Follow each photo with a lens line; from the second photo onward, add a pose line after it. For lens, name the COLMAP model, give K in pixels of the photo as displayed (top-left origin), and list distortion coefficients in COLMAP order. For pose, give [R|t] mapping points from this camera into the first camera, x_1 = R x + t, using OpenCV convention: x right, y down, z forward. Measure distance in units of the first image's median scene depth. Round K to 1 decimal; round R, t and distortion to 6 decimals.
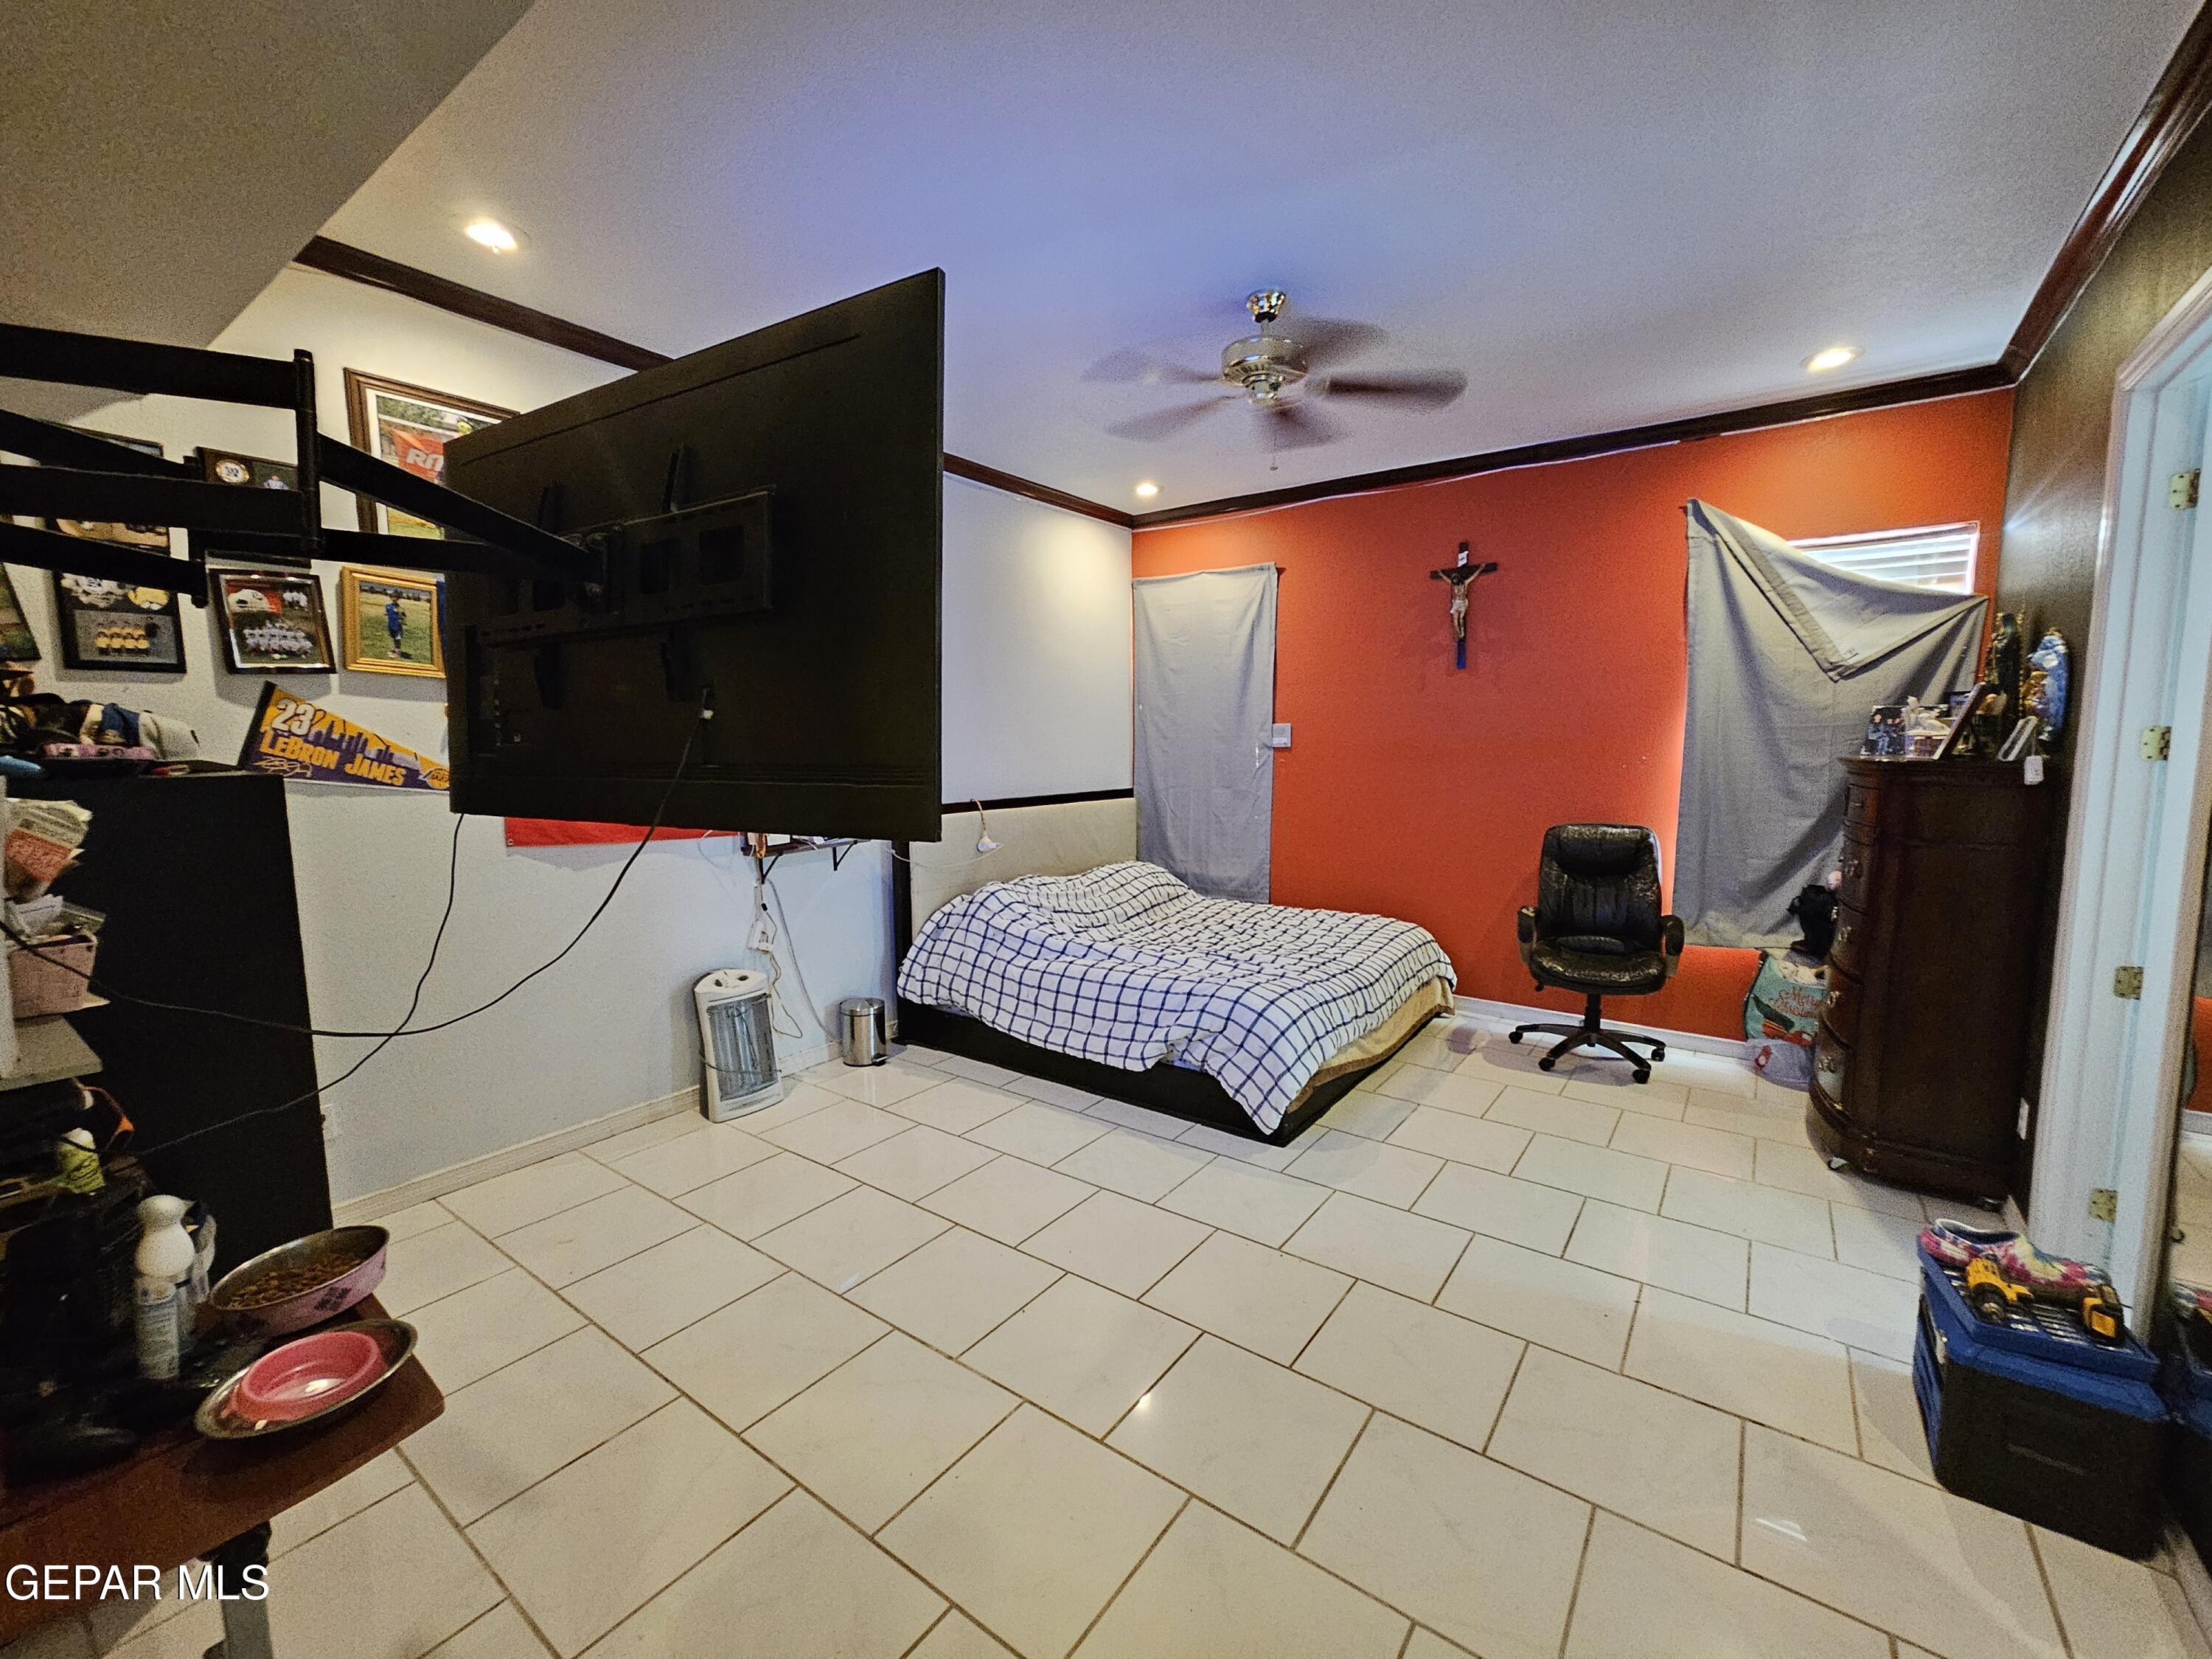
lens RADIAL K [[899.4, 0, 1109.8], [0, 899.4, 826.6], [0, 0, 1]] dist [-0.003427, 0.002555]
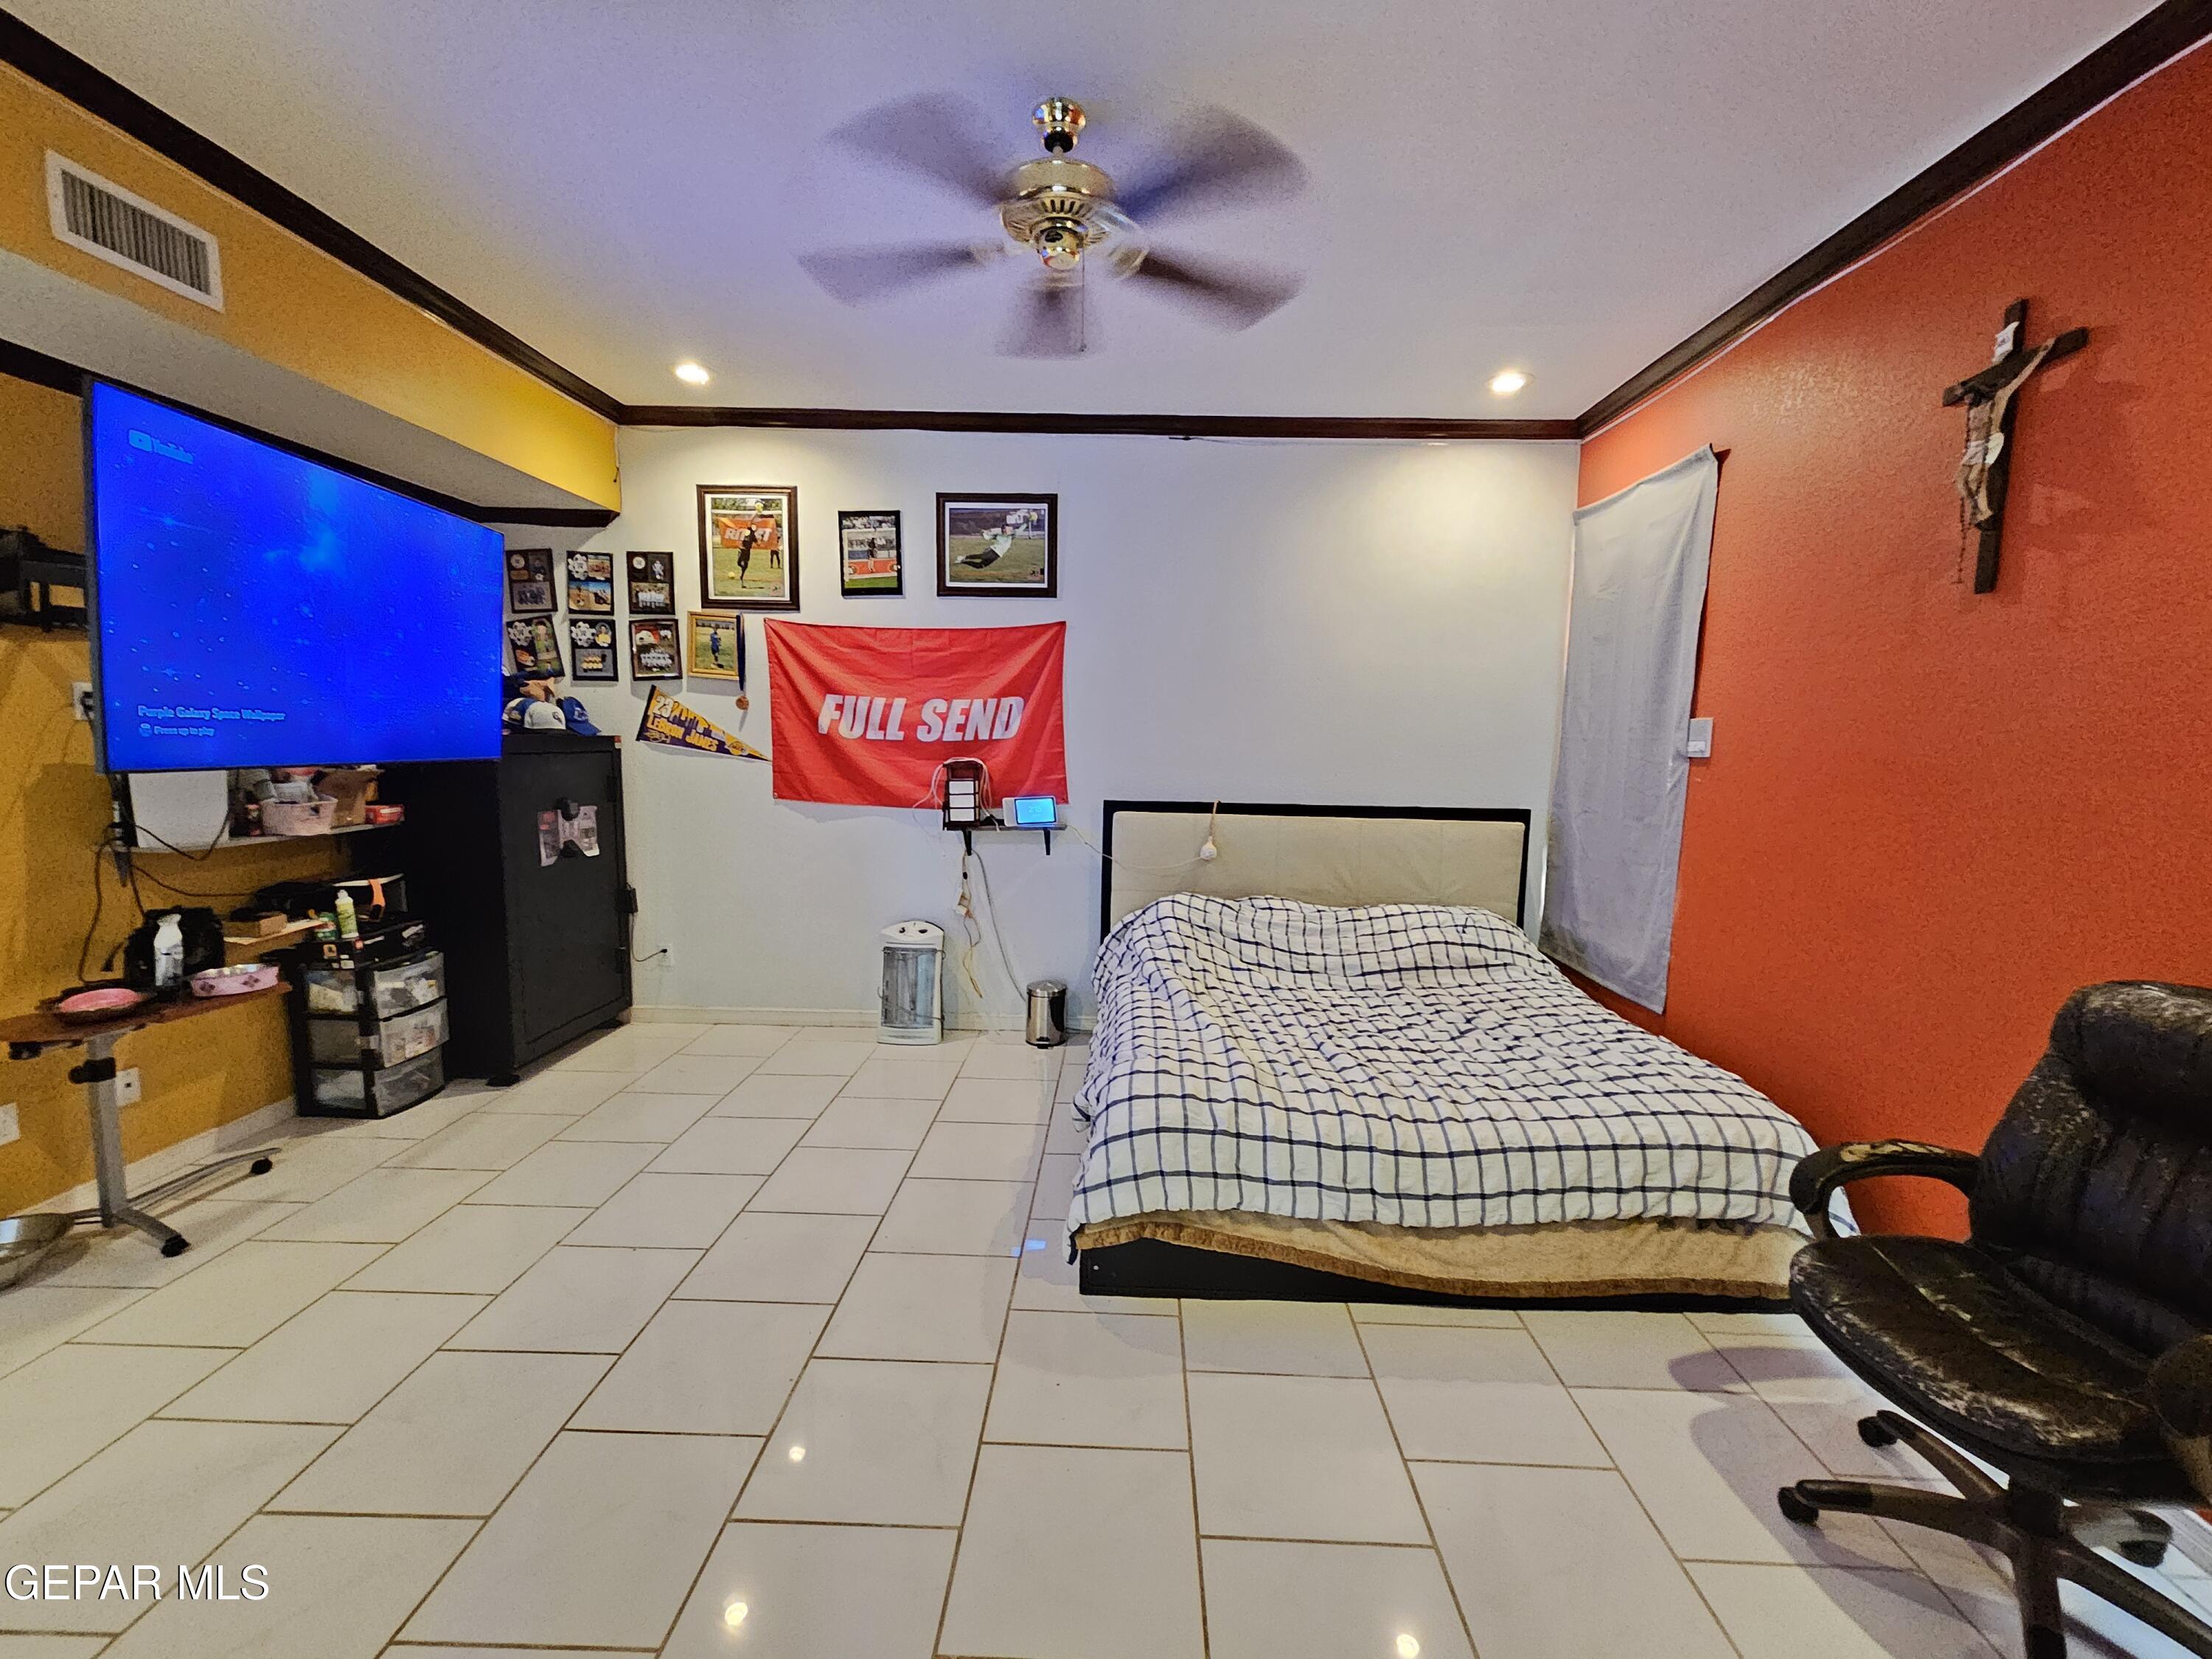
lens RADIAL K [[899.4, 0, 1115.4], [0, 899.4, 830.0], [0, 0, 1]] dist [-0.003427, 0.002555]
pose [[0.580139, 0.102559, -0.808035, 0.908900], [-0.103010, 0.993314, 0.052118, -0.066155], [0.807977, 0.053000, 0.586825, 0.697056]]
